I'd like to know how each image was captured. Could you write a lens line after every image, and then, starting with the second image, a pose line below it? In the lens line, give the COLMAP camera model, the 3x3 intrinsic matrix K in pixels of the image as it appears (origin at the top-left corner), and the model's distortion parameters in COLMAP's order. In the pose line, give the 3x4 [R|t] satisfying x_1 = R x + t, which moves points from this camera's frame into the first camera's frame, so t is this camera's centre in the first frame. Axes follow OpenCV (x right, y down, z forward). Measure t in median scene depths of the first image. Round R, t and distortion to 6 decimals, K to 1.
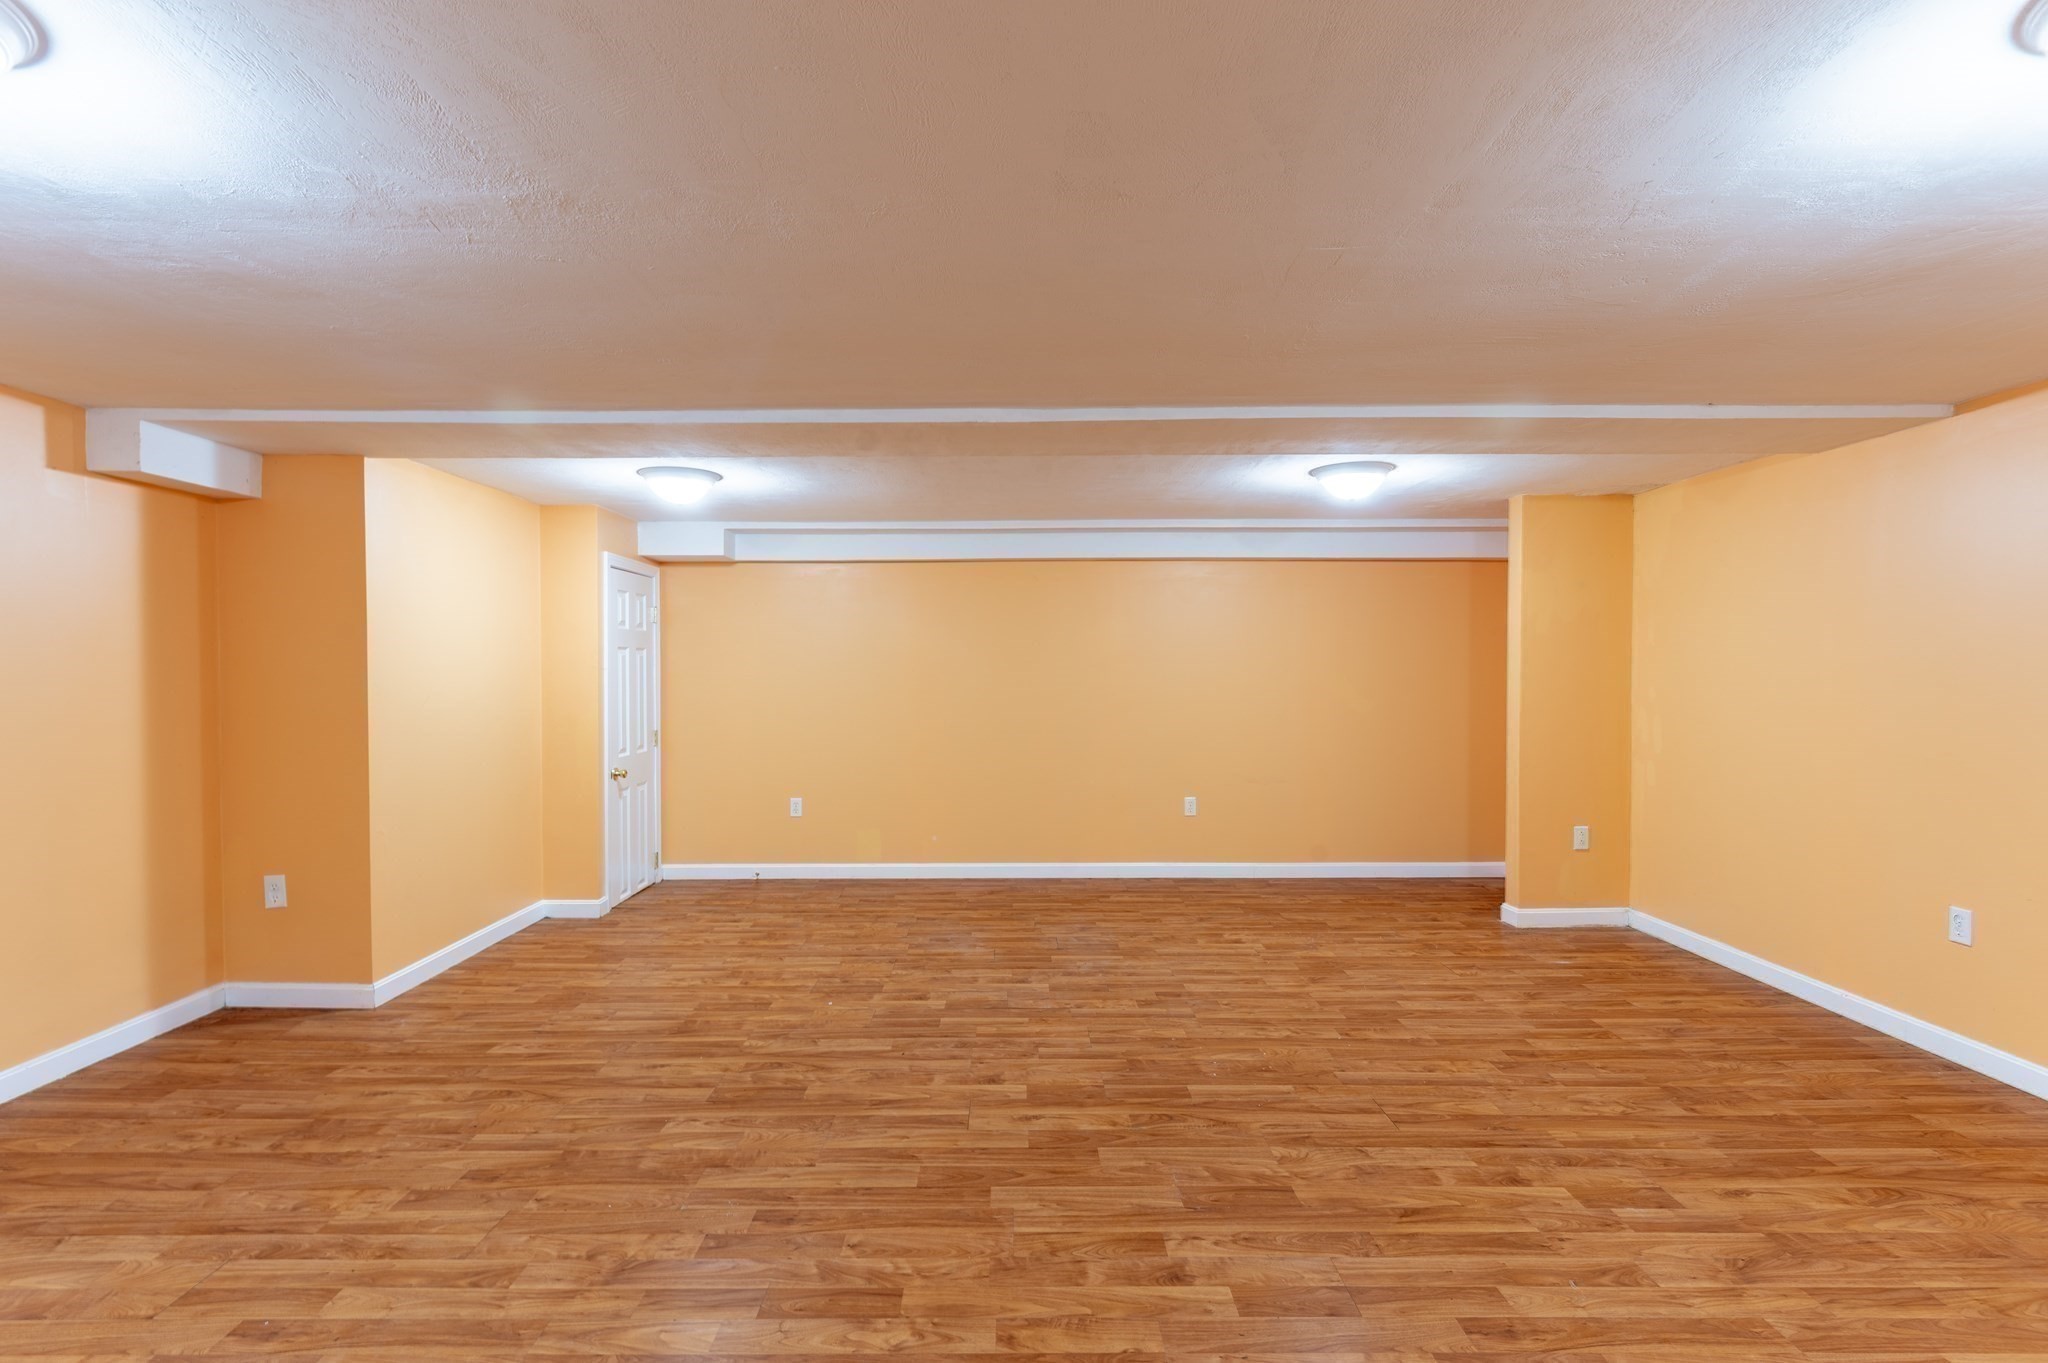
lens RADIAL K [[928.5, 0, 1025.3], [0, 928.5, 682.7], [0, 0, 1]] dist [0.008192, -0.004425]
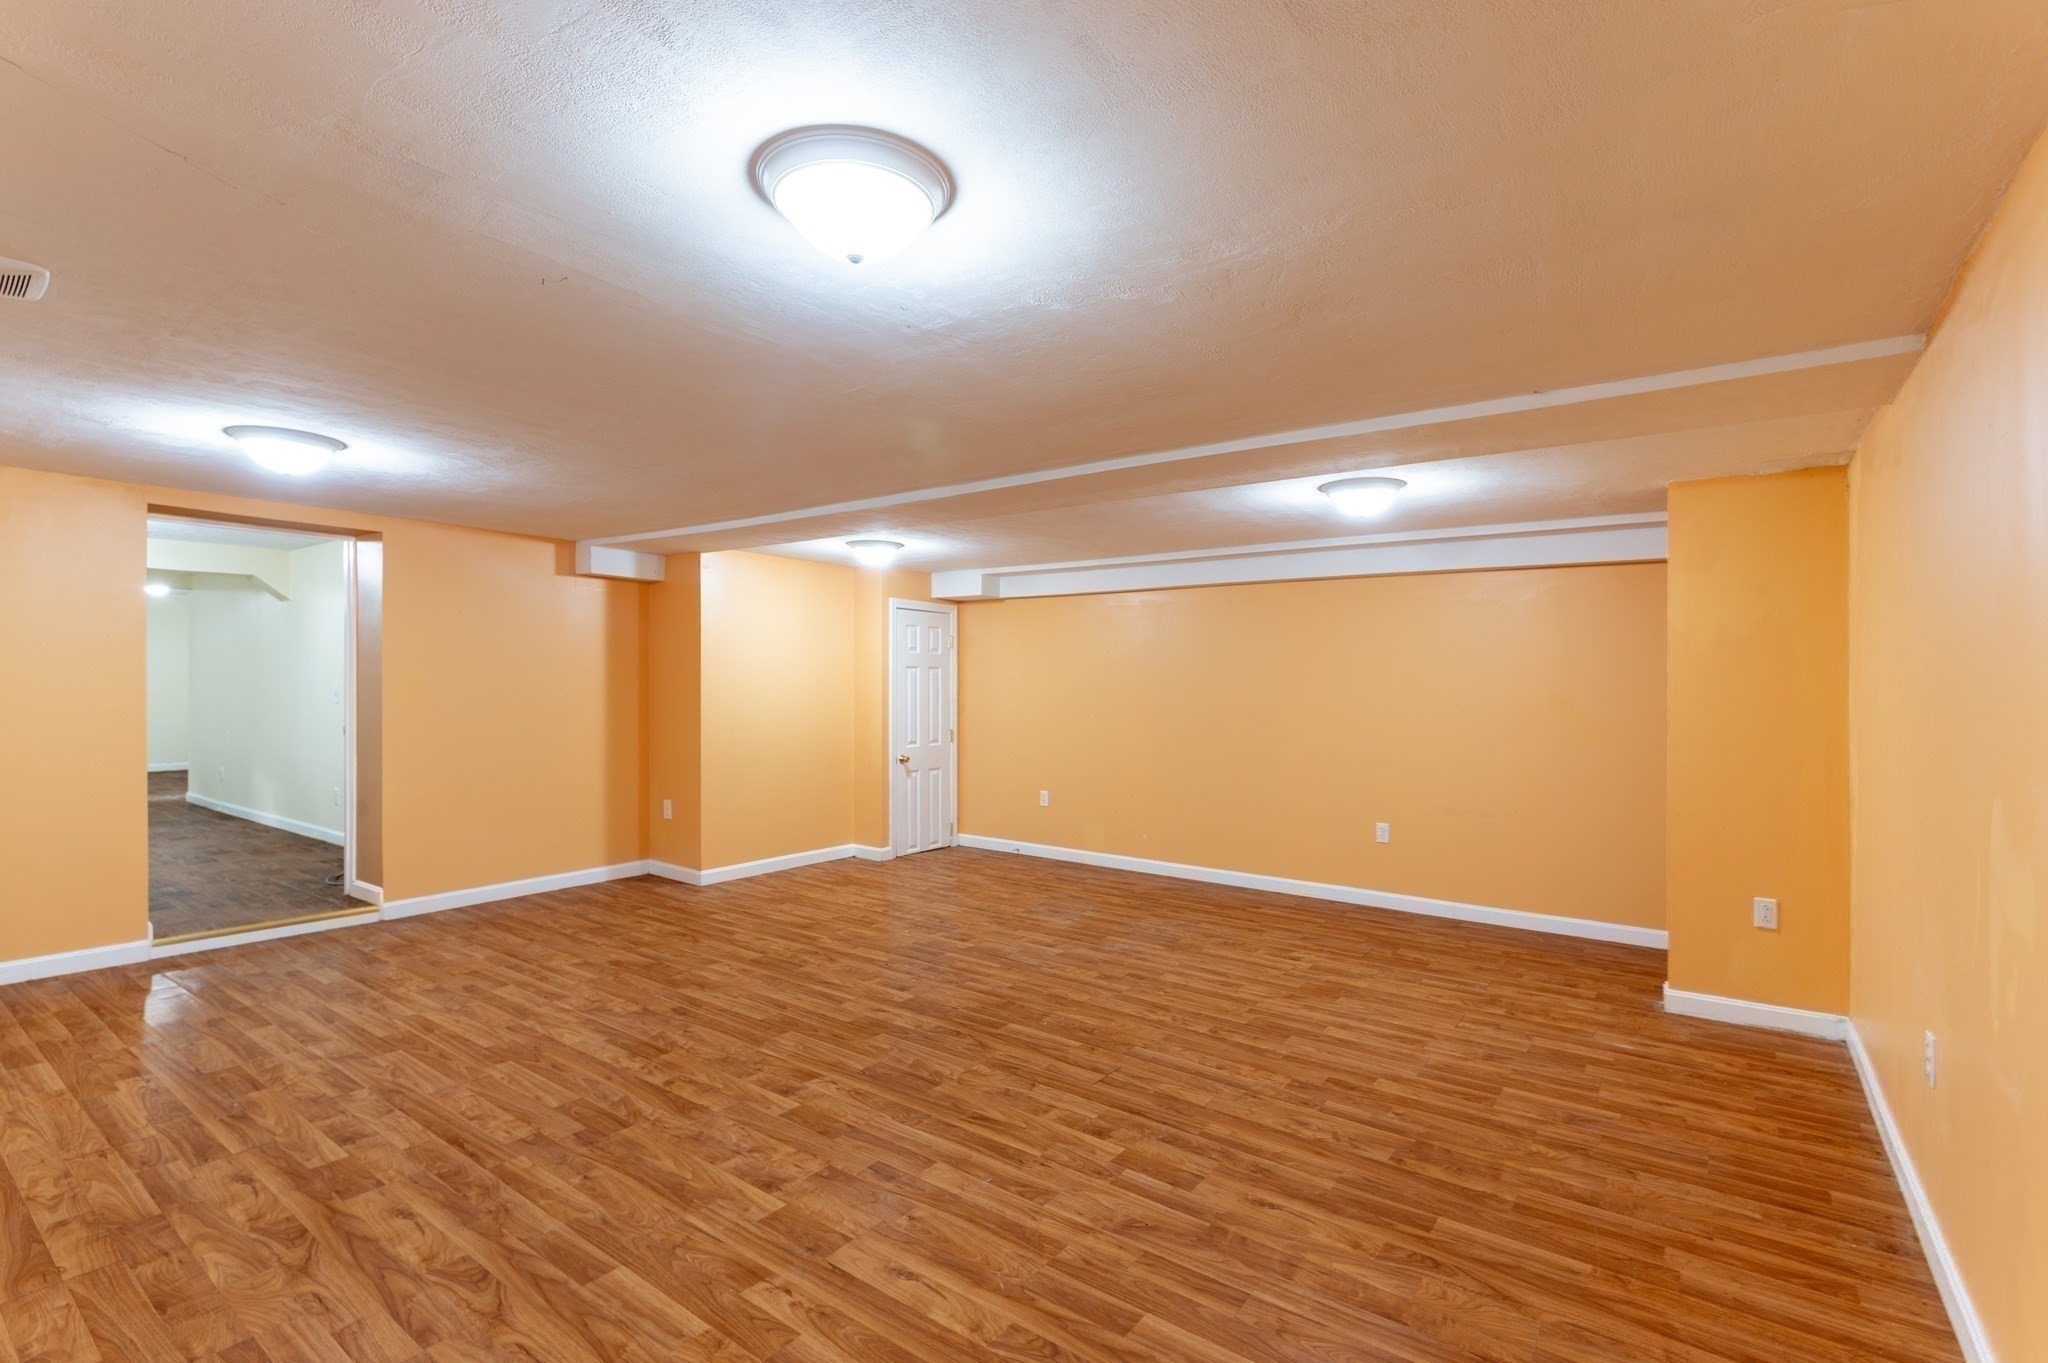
lens RADIAL K [[928.5, 0, 1026.0], [0, 928.5, 672.2], [0, 0, 1]] dist [0.008192, -0.004425]
pose [[0.807526, 0.004344, -0.589816, 0.774165], [-0.023394, 0.999422, -0.024668, -0.000052], [0.589368, 0.033718, 0.807161, 0.005358]]
